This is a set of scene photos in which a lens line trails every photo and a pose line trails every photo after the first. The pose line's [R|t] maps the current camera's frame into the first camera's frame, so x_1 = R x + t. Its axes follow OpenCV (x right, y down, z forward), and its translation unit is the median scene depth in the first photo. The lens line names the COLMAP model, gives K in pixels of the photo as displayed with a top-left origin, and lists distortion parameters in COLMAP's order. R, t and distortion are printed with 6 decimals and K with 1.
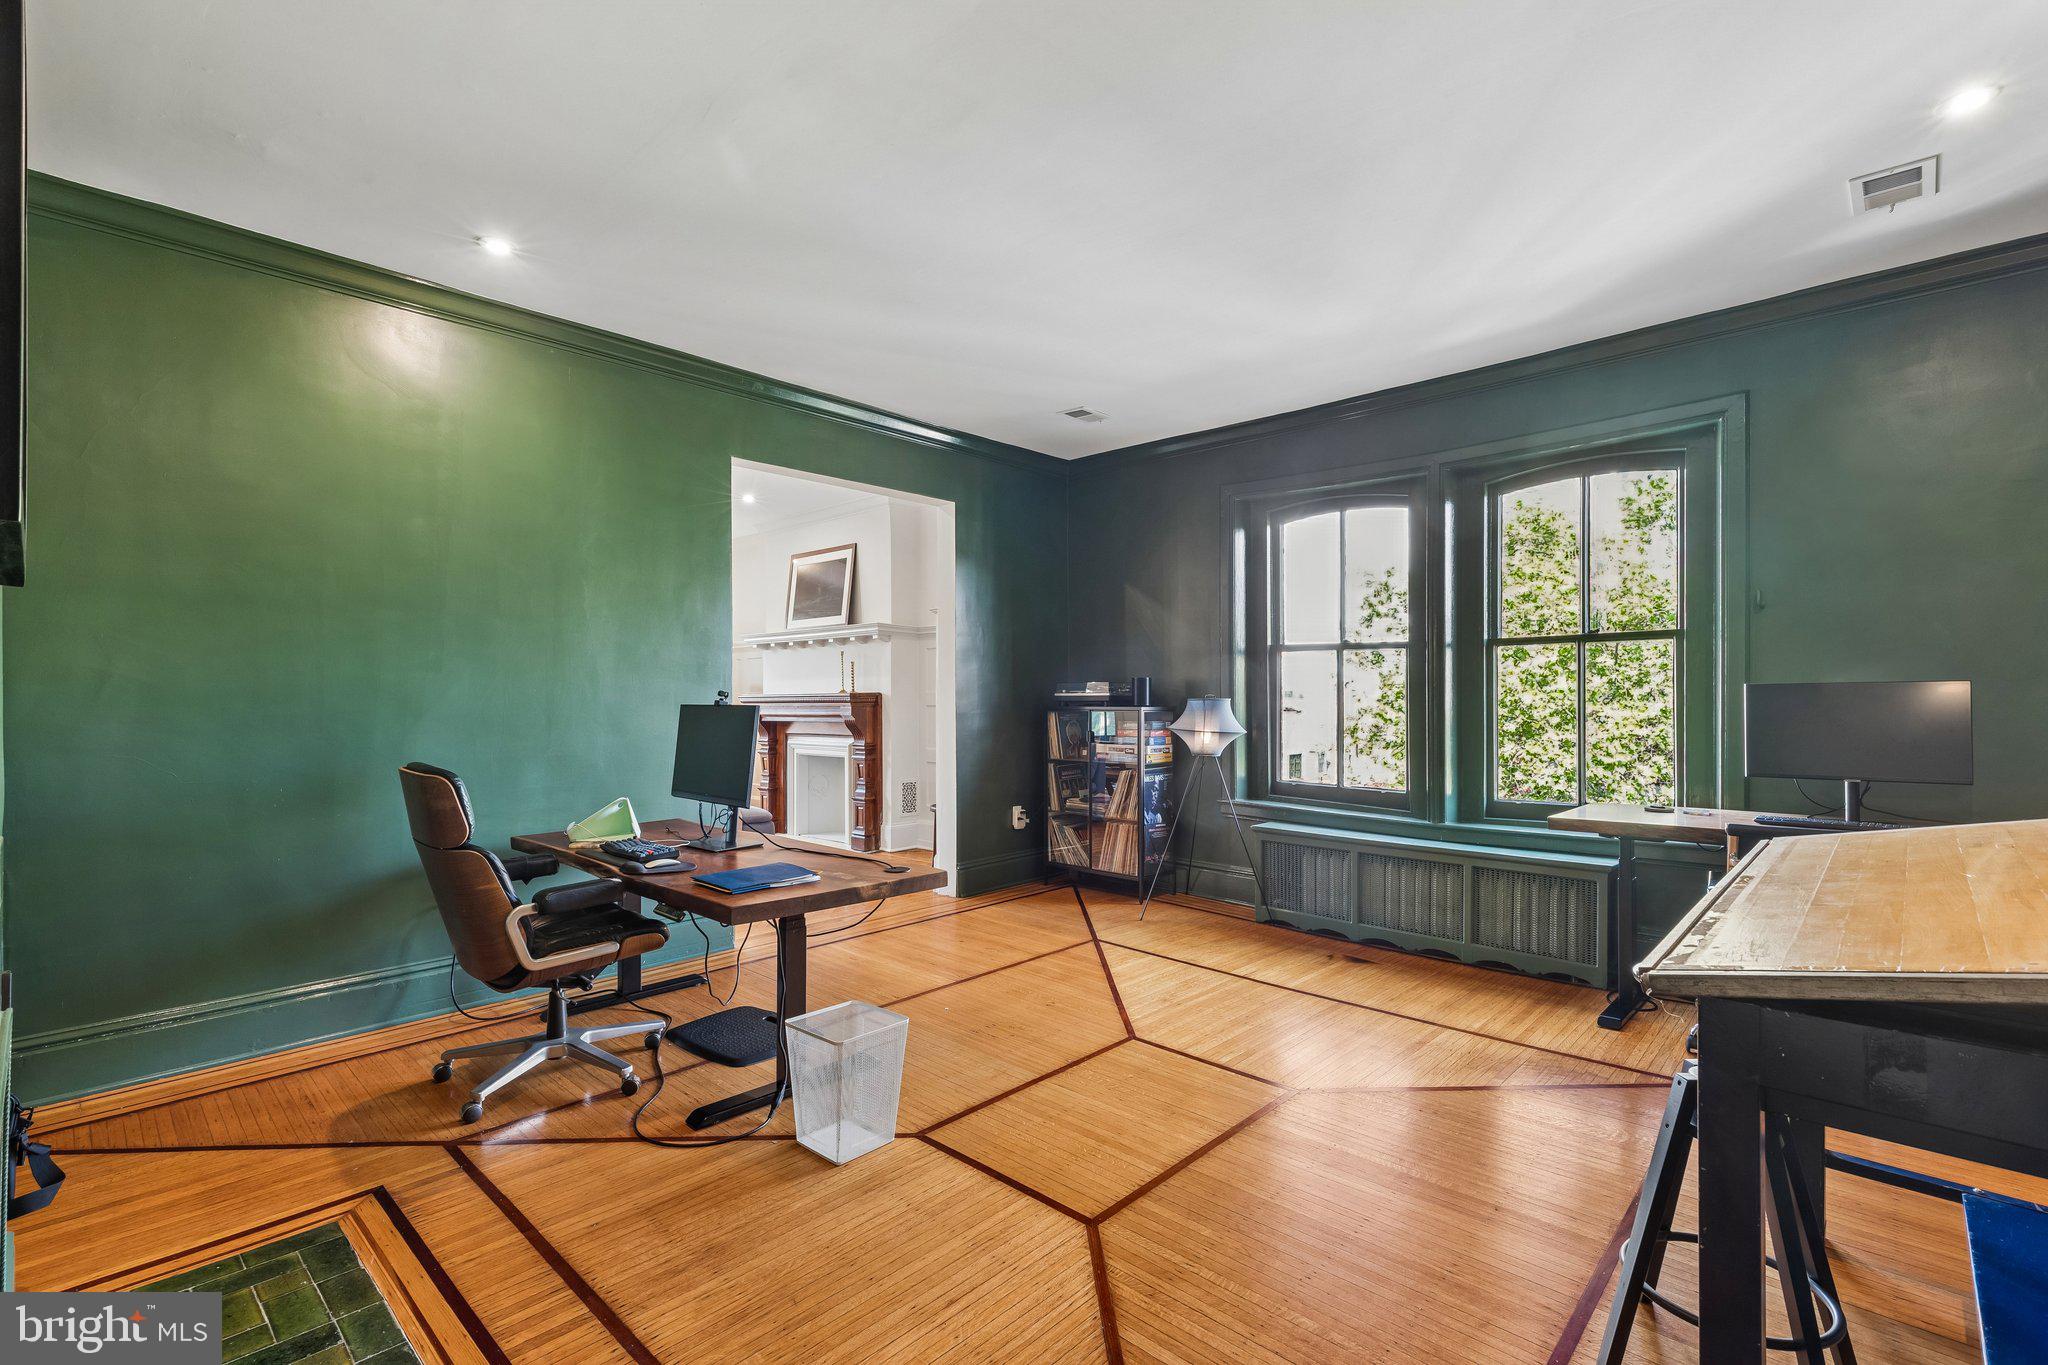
lens RADIAL K [[920.0, 0, 1027.2], [0, 920.0, 689.6], [0, 0, 1]] dist [0.008152, -0.001321]
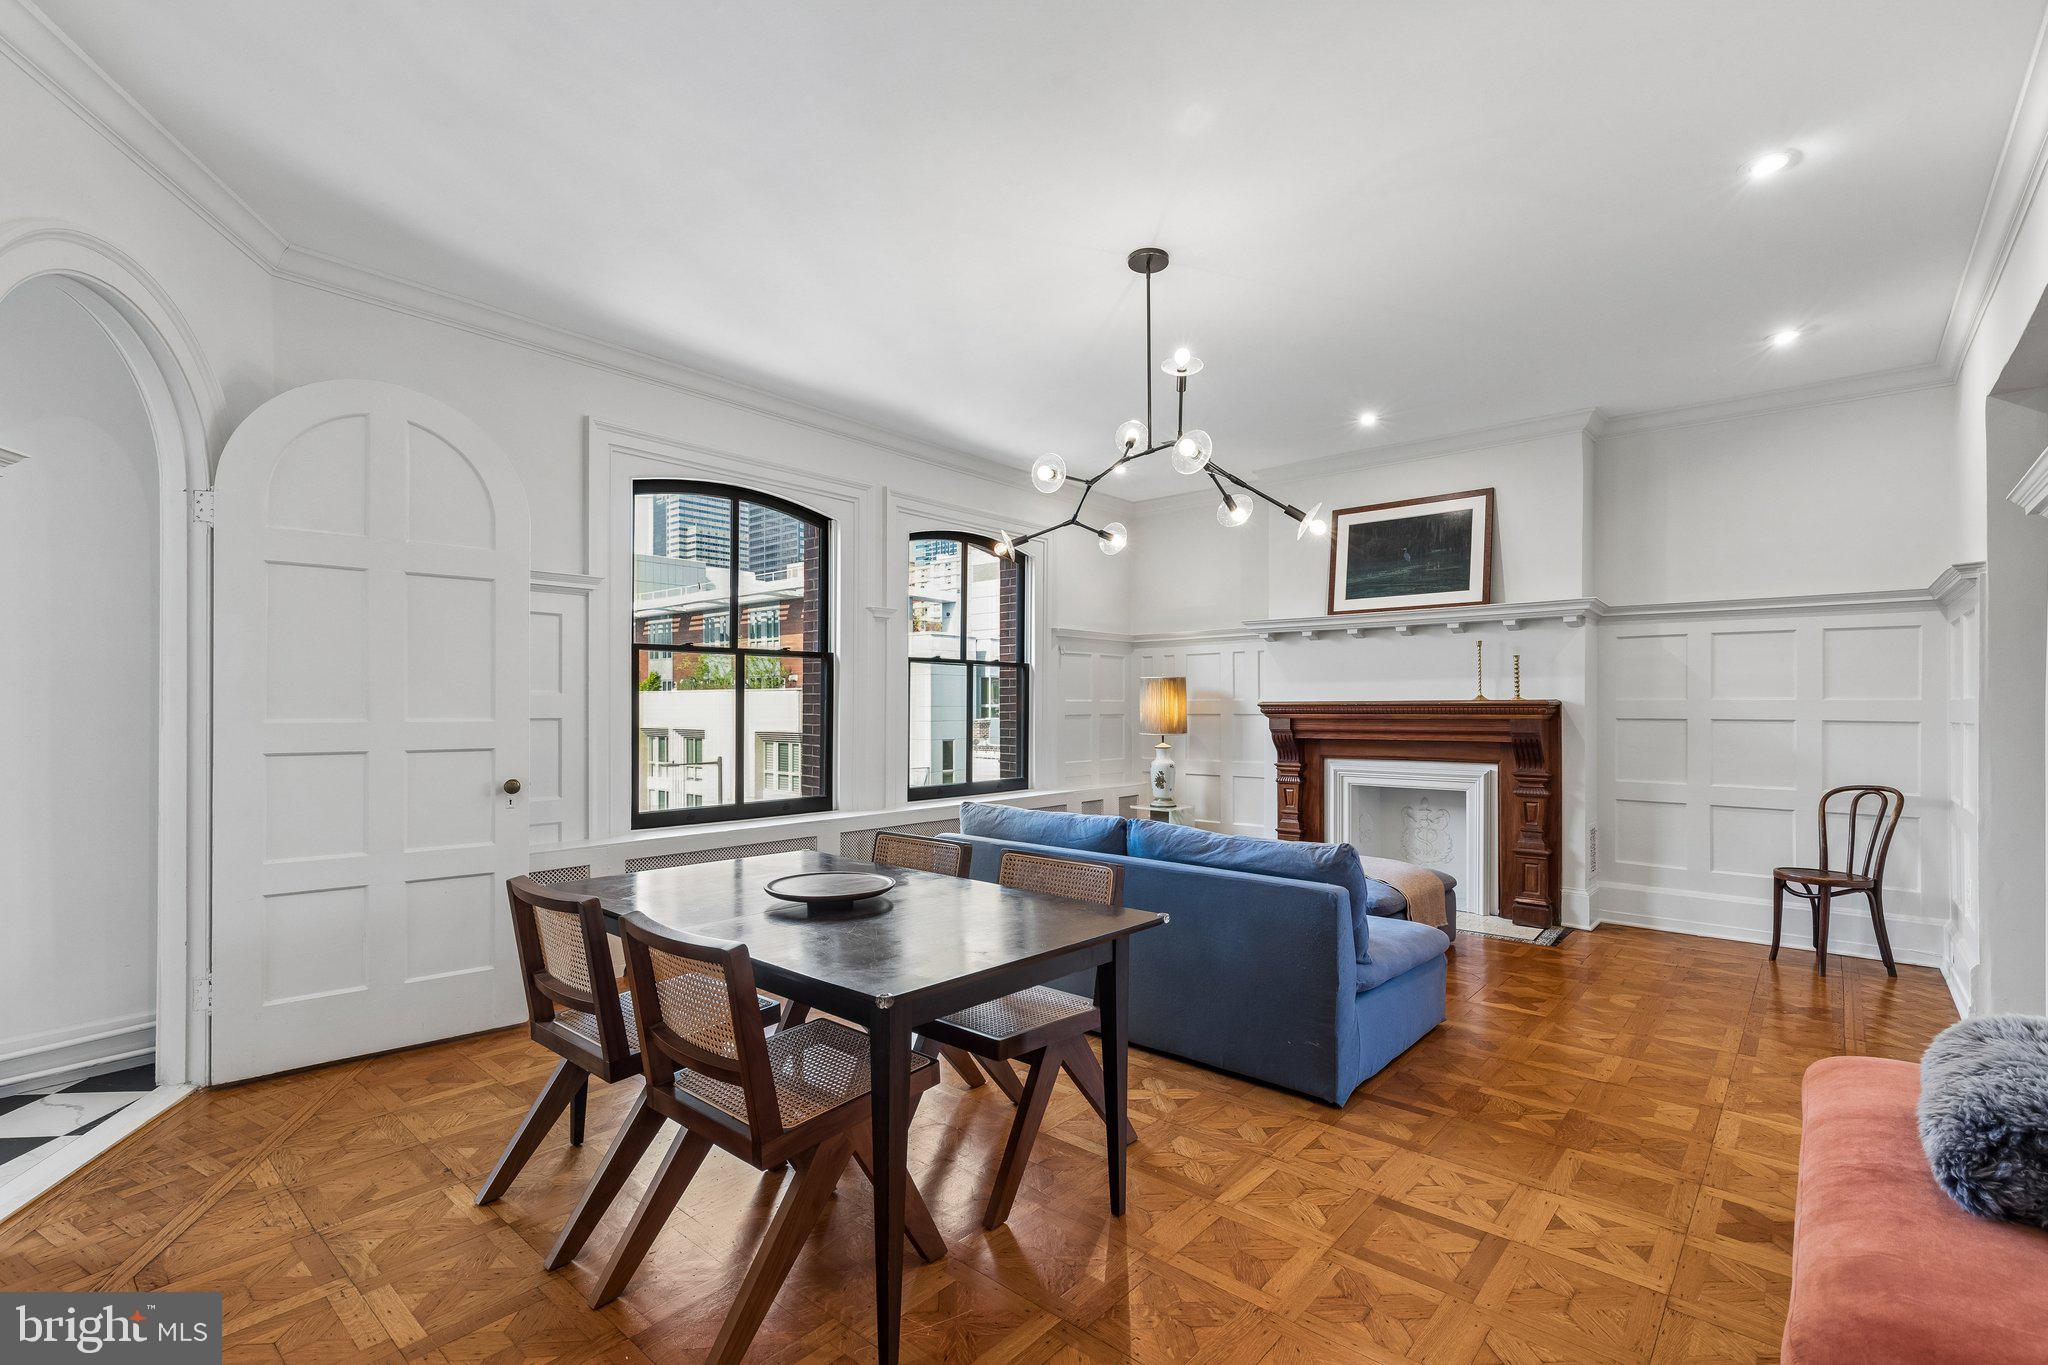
lens RADIAL K [[920.0, 0, 1019.9], [0, 920.0, 702.6], [0, 0, 1]] dist [0.008152, -0.001321]
pose [[0.999621, 0.008175, 0.026302, -0.576627], [-0.008009, 0.999947, -0.006431, 0.013260], [-0.026353, 0.006218, 0.999633, 0.309100]]
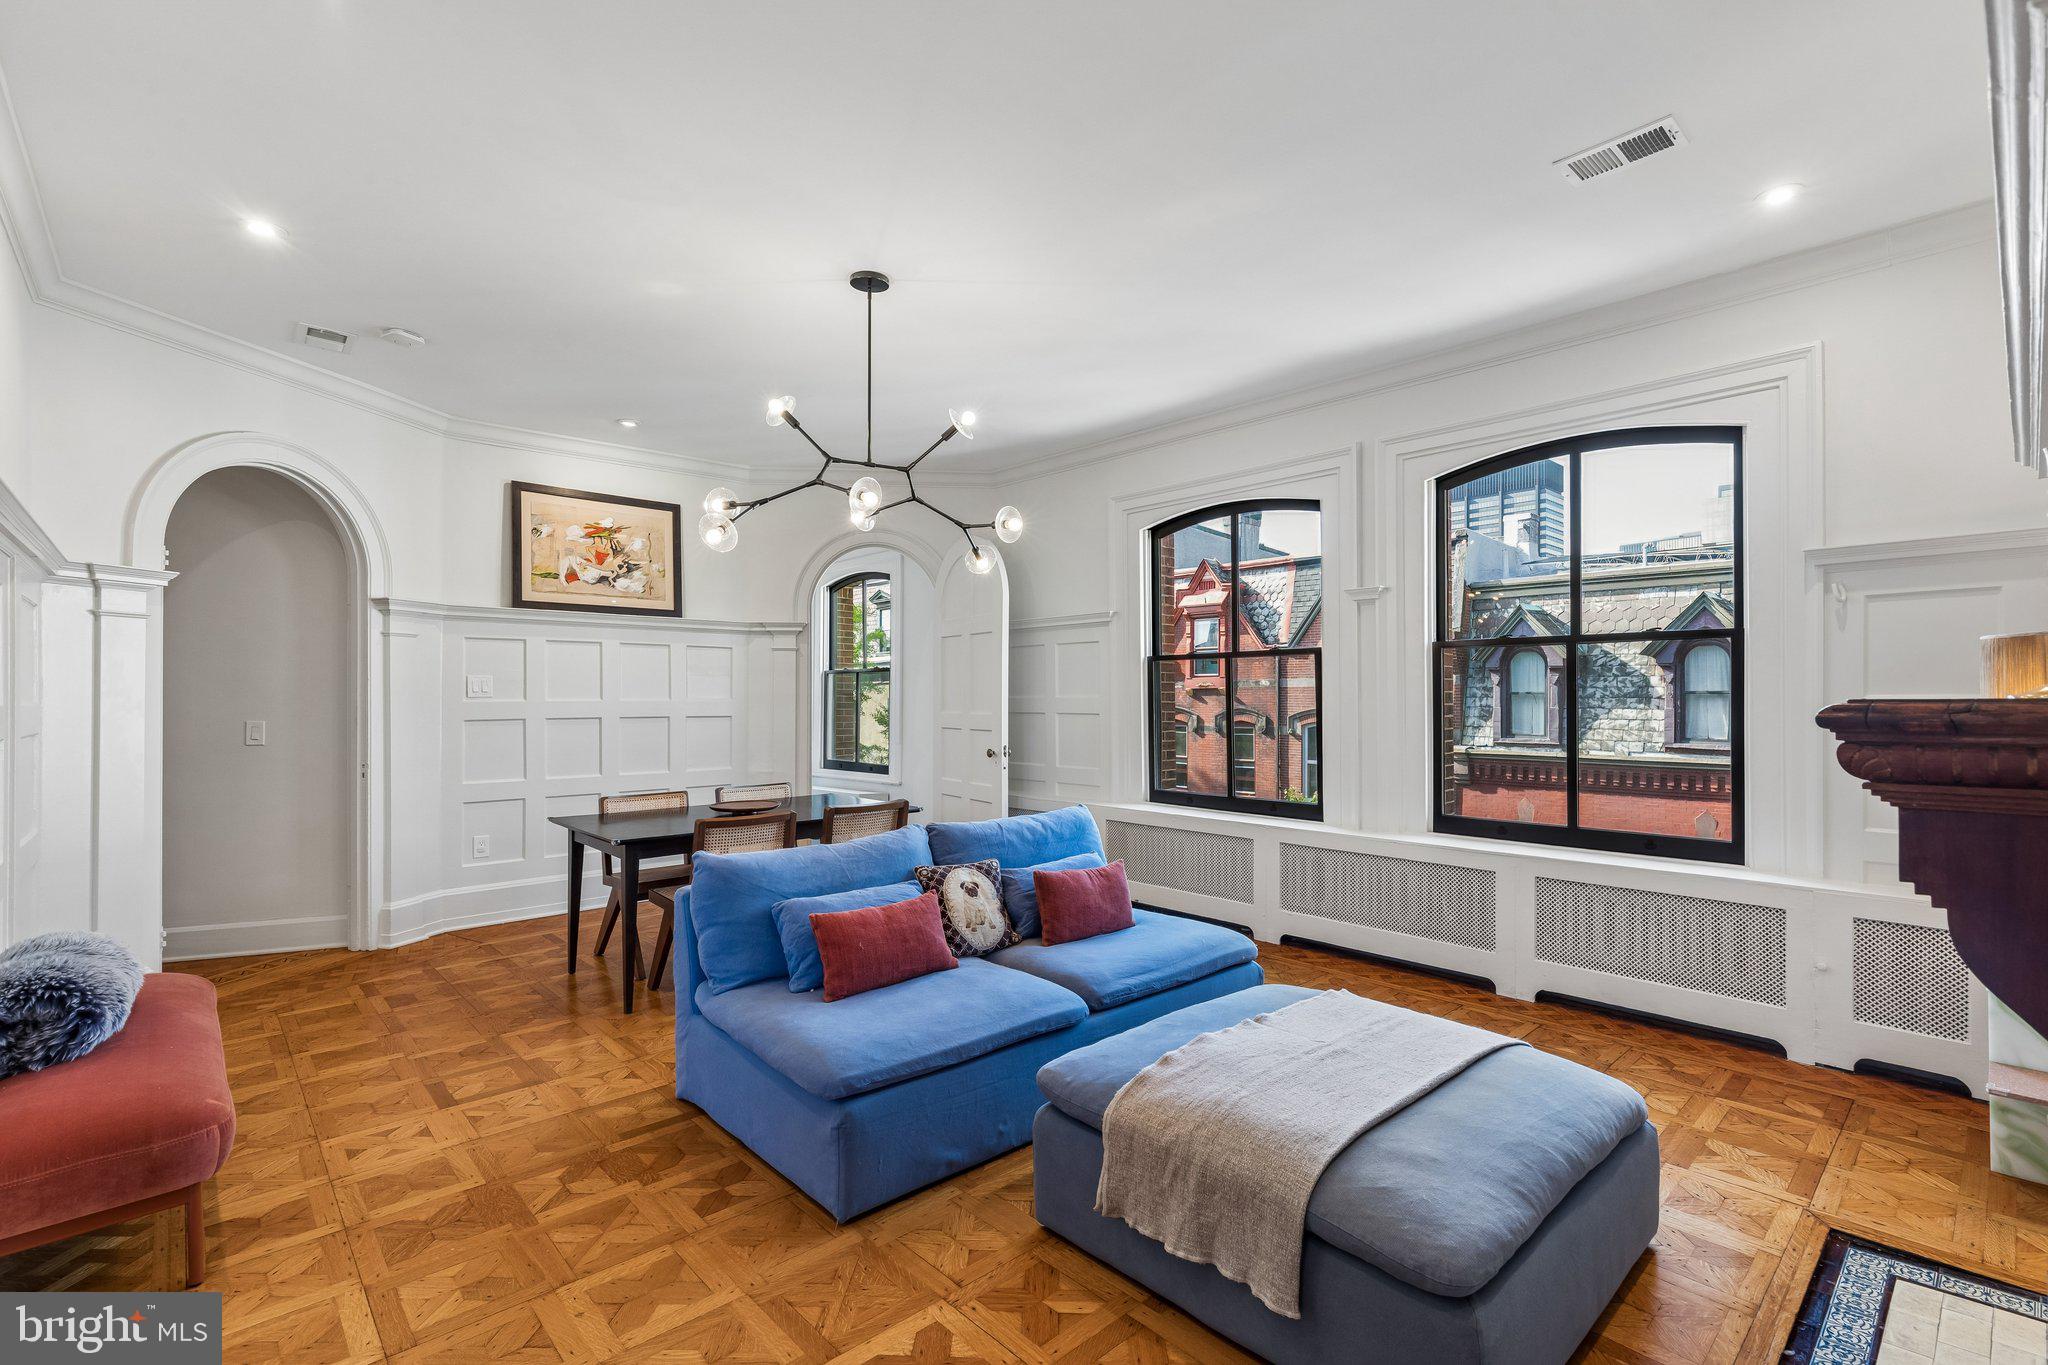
lens RADIAL K [[920.0, 0, 1030.7], [0, 920.0, 688.9], [0, 0, 1]] dist [0.008152, -0.001321]
pose [[-0.074549, -0.001646, -0.997216, -0.054495], [0.001231, 0.999998, -0.001743, 0.001732], [0.997217, -0.001358, -0.074547, 0.861569]]
